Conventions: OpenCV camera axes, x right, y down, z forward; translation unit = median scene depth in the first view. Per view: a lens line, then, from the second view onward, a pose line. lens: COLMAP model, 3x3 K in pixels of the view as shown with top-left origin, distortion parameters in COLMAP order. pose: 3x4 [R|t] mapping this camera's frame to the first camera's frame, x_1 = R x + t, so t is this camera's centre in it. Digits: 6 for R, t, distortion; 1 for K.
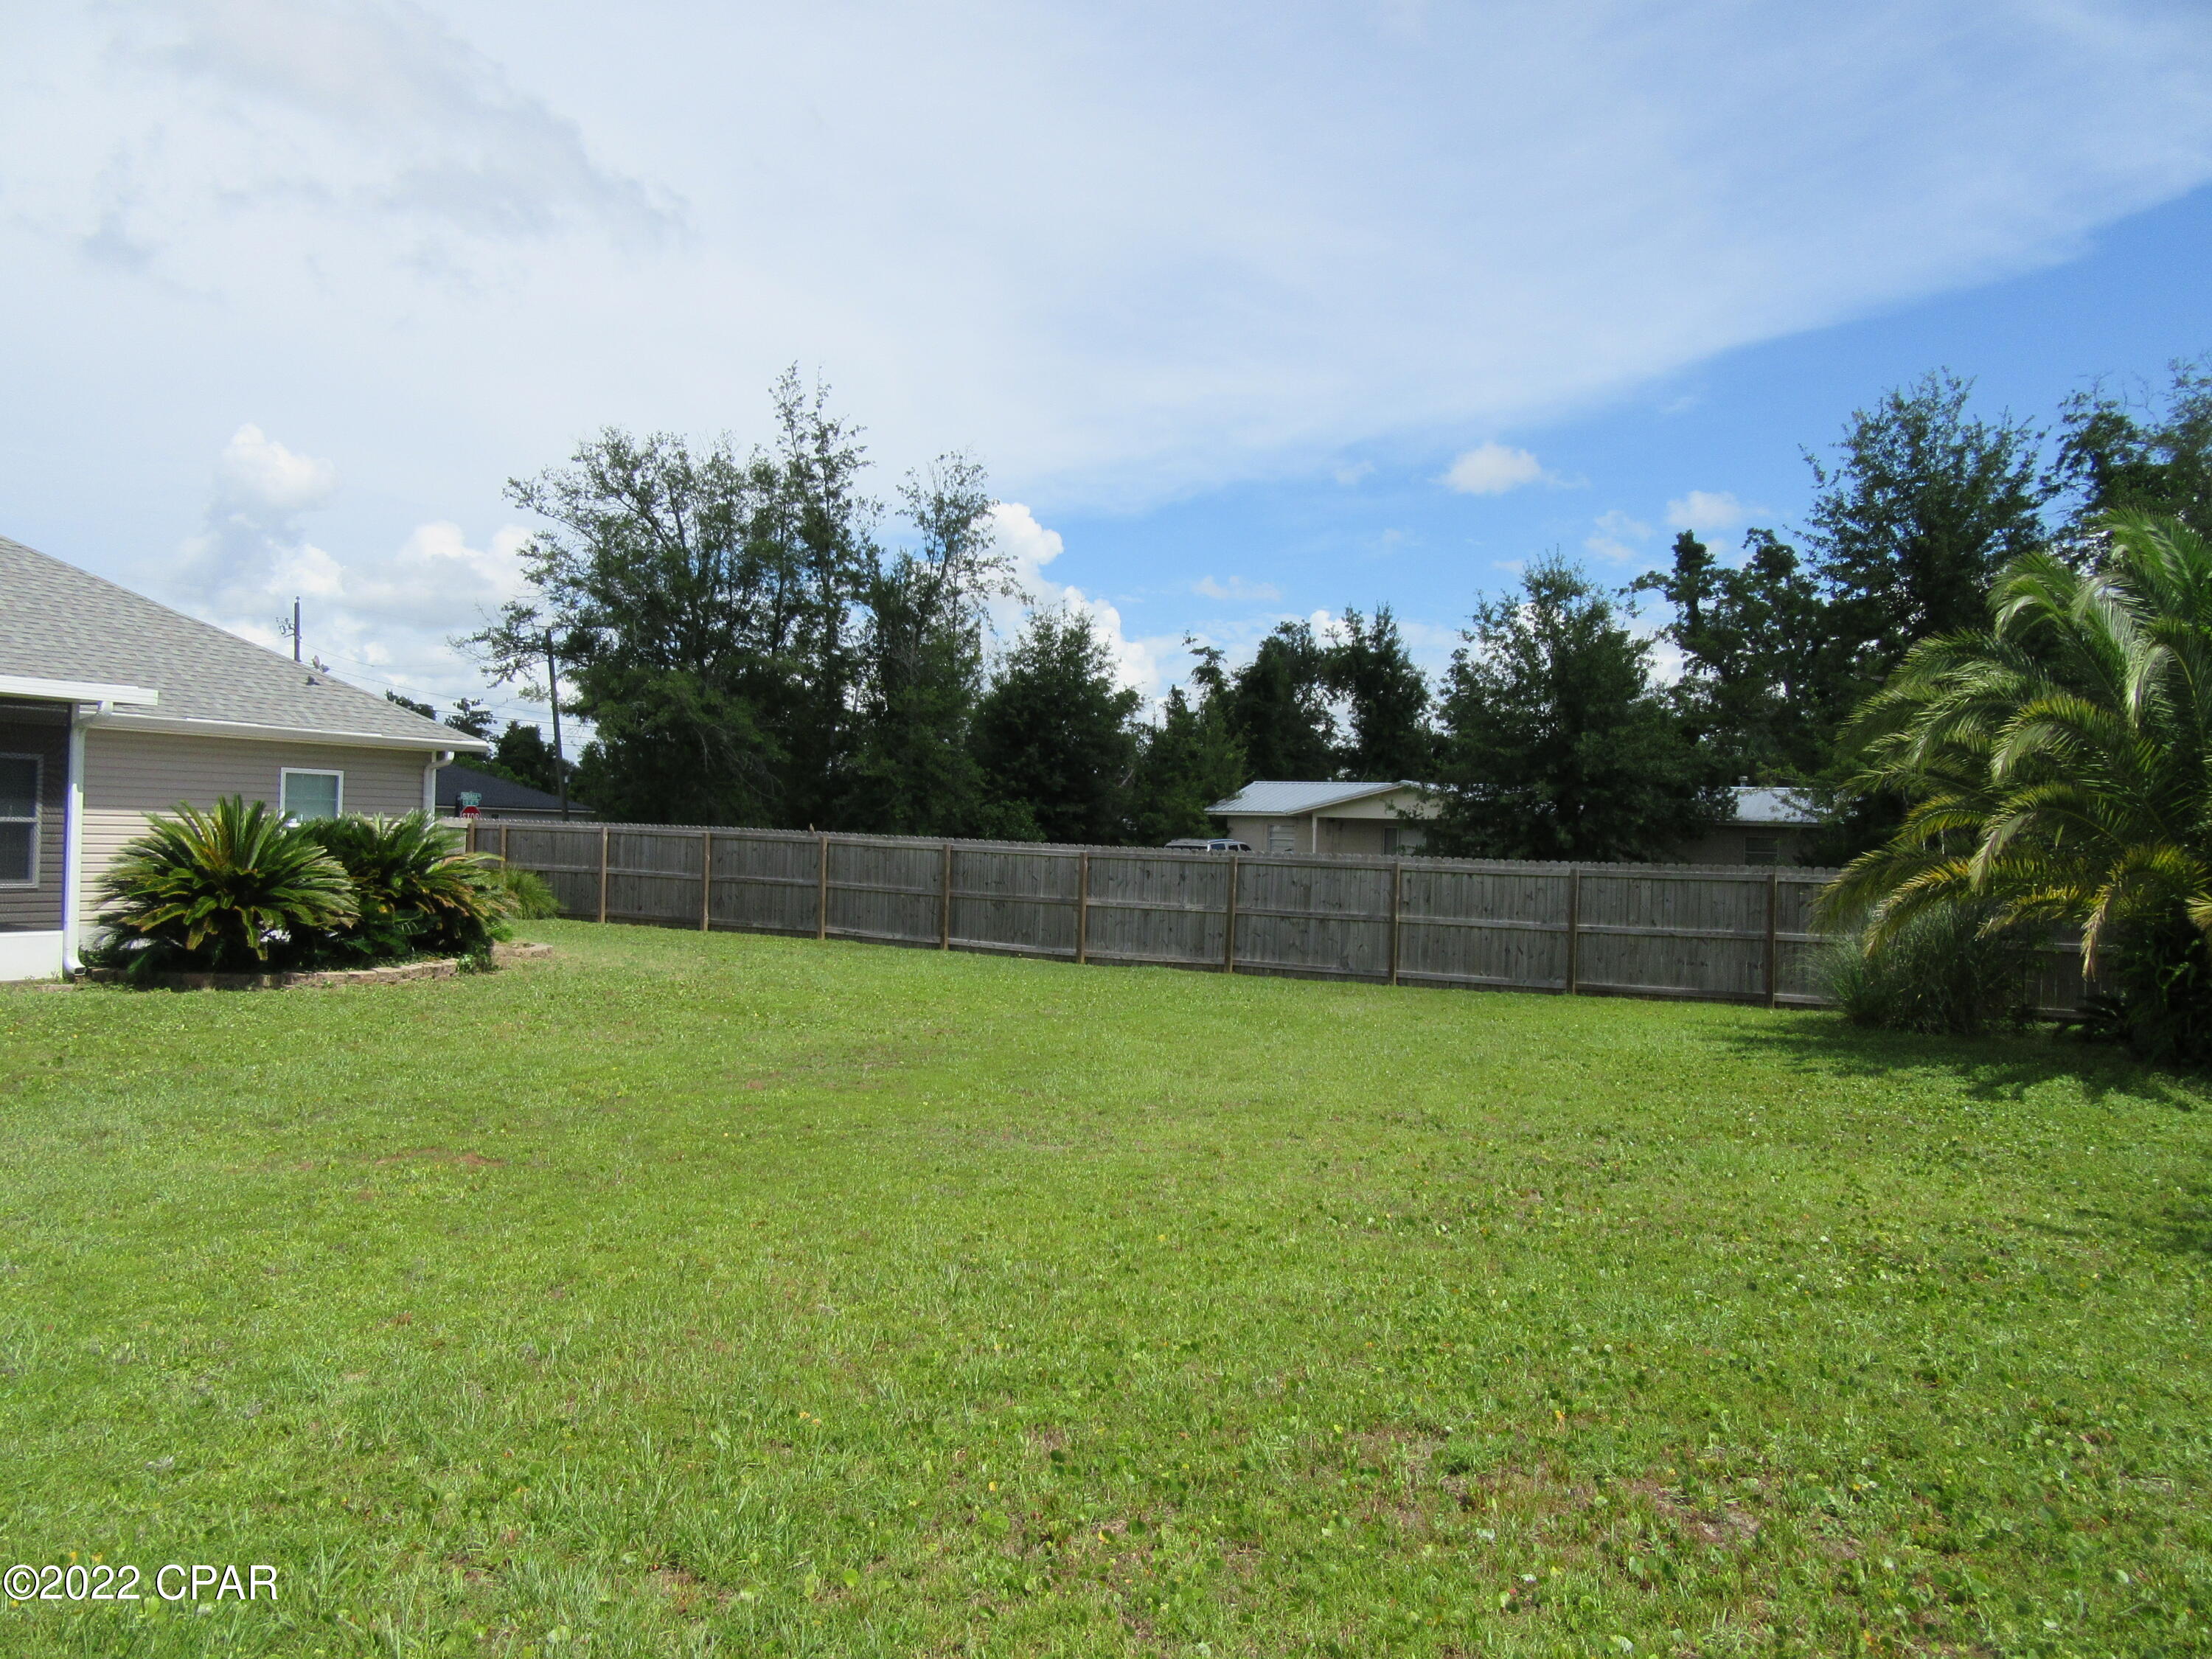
lens RADIAL K [[1692.2, 0, 1073.7], [0, 1692.2, 884.6], [0, 0, 1]] dist [-0.028595, 0.031963]
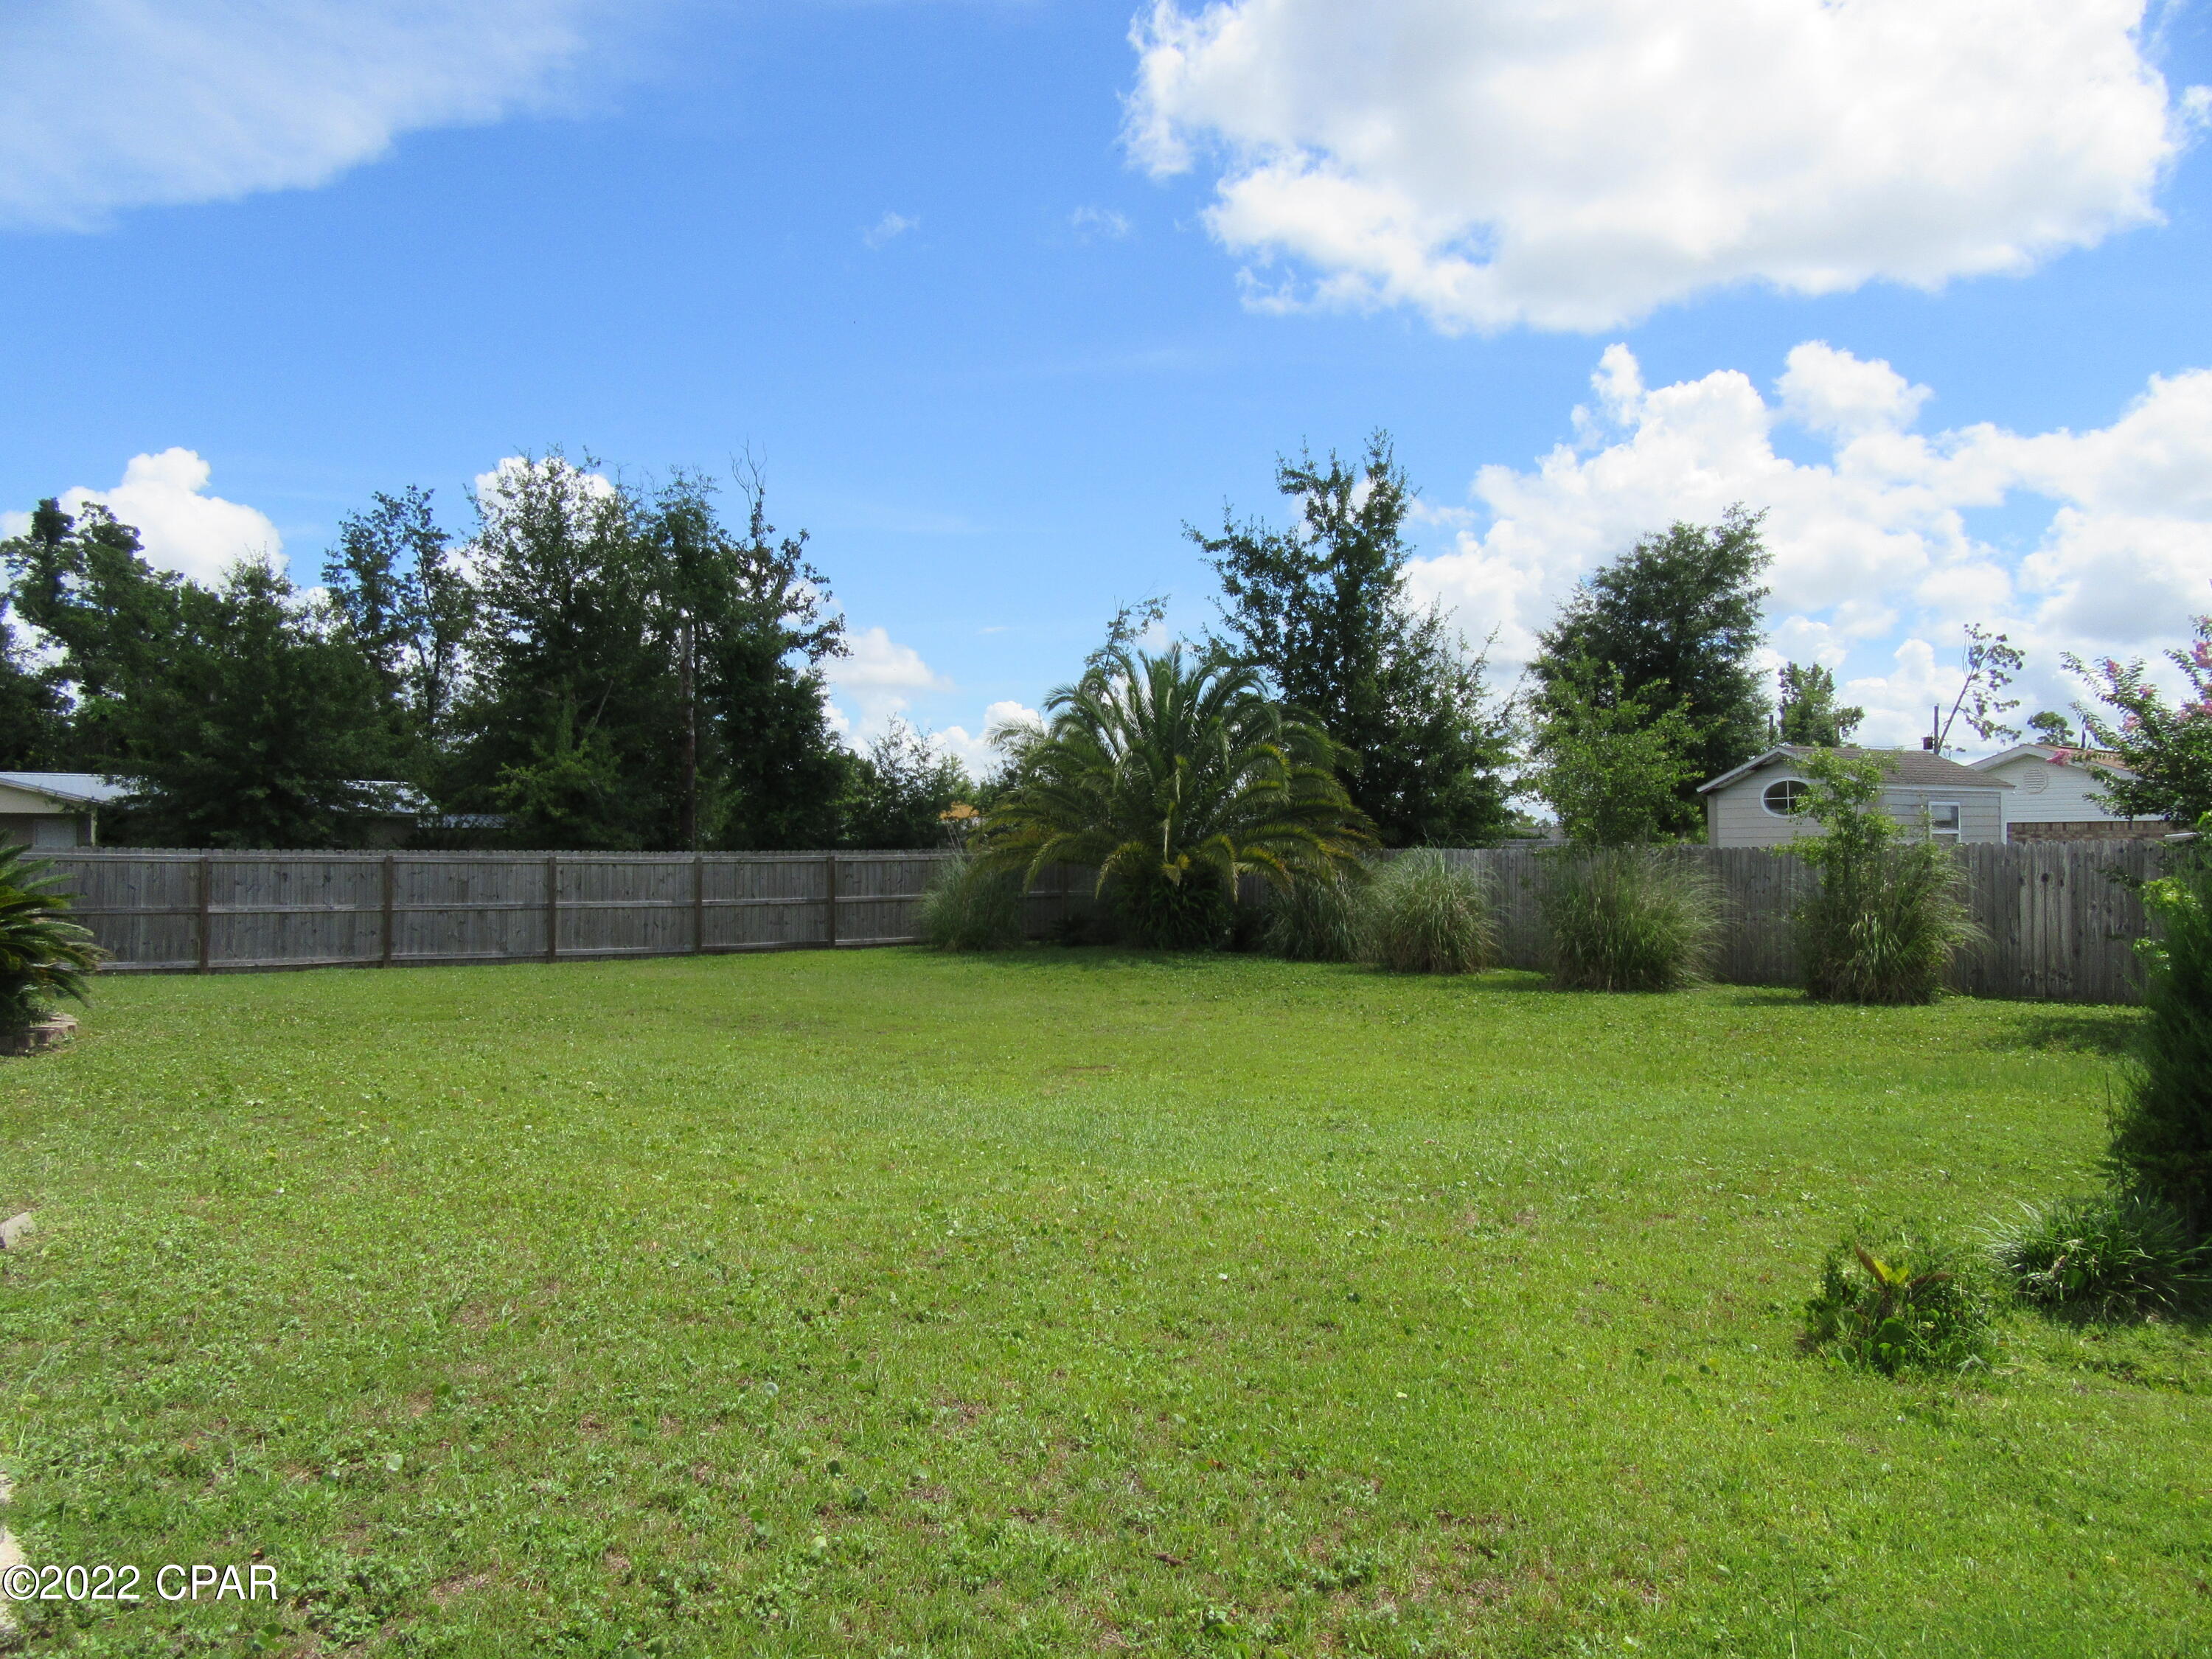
lens RADIAL K [[1692.2, 0, 1103.3], [0, 1692.2, 827.3], [0, 0, 1]] dist [-0.028595, 0.031963]
pose [[0.482399, -0.021344, 0.875692, -0.638642], [0.035347, 0.999363, 0.004886, -0.025549], [-0.875238, 0.028596, 0.482846, 0.114288]]
